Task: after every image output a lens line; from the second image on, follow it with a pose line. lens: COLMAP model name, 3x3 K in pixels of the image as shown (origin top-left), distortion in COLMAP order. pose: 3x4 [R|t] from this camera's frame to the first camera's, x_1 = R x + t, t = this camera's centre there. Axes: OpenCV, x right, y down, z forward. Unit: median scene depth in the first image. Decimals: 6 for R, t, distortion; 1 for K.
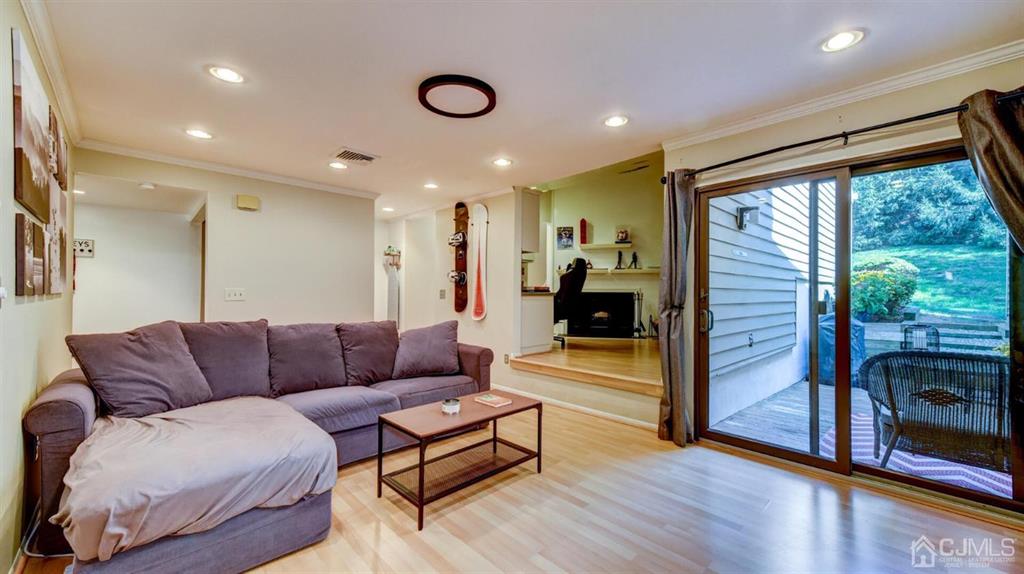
lens RADIAL K [[418.7, 0, 511.9], [0, 418.7, 276.9], [0, 0, 1]] dist [0.006854, 0.000390]
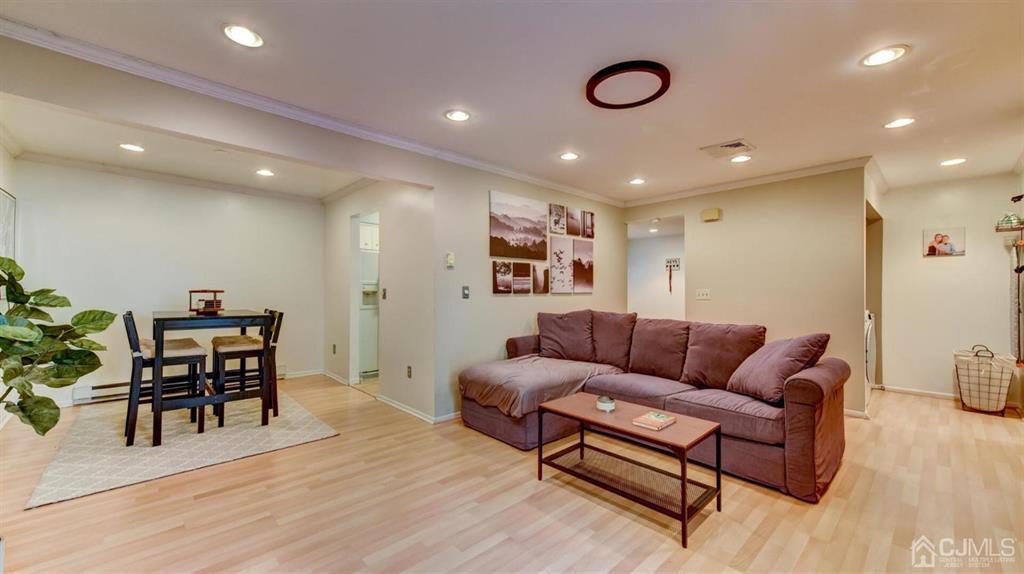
lens RADIAL K [[398.5, 0, 510.3], [0, 398.5, 290.1], [0, 0, 1]] dist [0.016404, 0.000446]
pose [[-0.044388, -0.009368, -0.998970, 0.632416], [0.031656, 0.999441, -0.010779, 0.030132], [0.998513, -0.032102, -0.044066, 0.632273]]
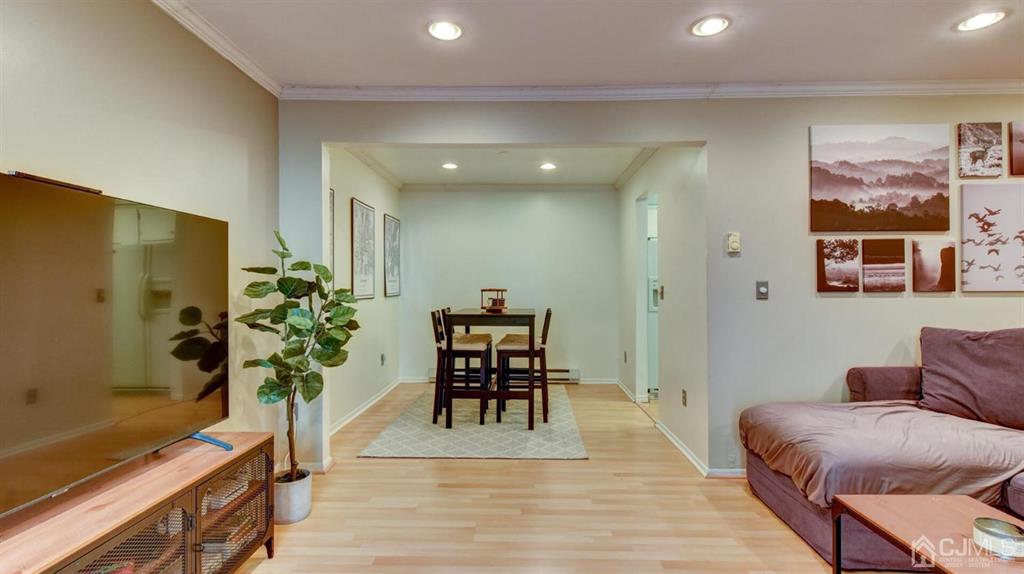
lens RADIAL K [[475.2, 0, 512.4], [0, 475.2, 289.8], [0, 0, 1]] dist [0.008079, 0.000354]
pose [[-0.725879, -0.004772, -0.687806, 0.464083], [0.021021, 0.999355, -0.029119, 0.035153], [0.687501, -0.035595, -0.725310, 0.776604]]
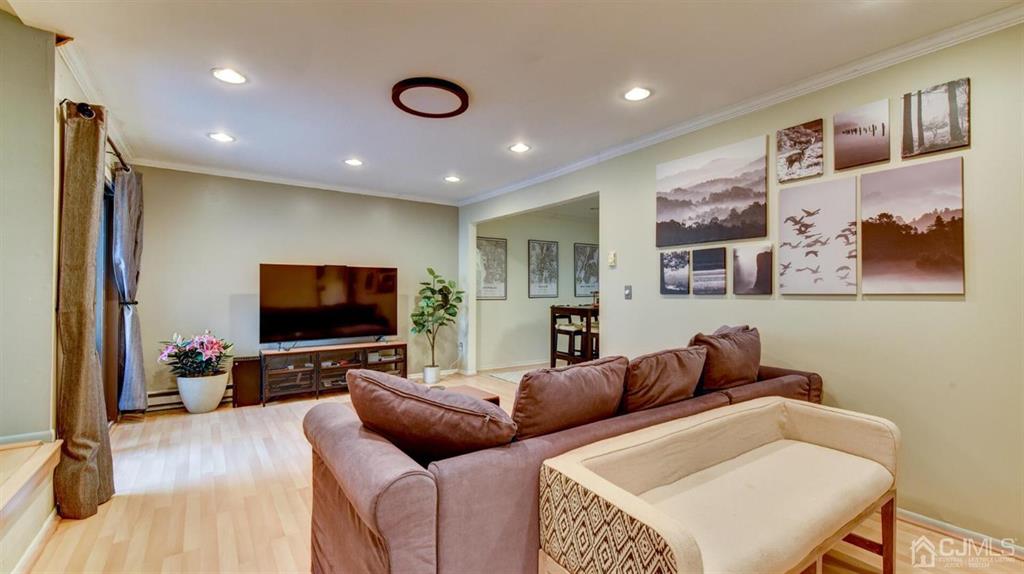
lens RADIAL K [[418.7, 0, 508.9], [0, 418.7, 290.3], [0, 0, 1]] dist [0.006854, 0.000390]
pose [[-0.987124, -0.007957, 0.159759, -0.337481], [-0.014329, 0.999145, -0.038774, 0.059612], [-0.159314, -0.040564, -0.986394, 1.542415]]
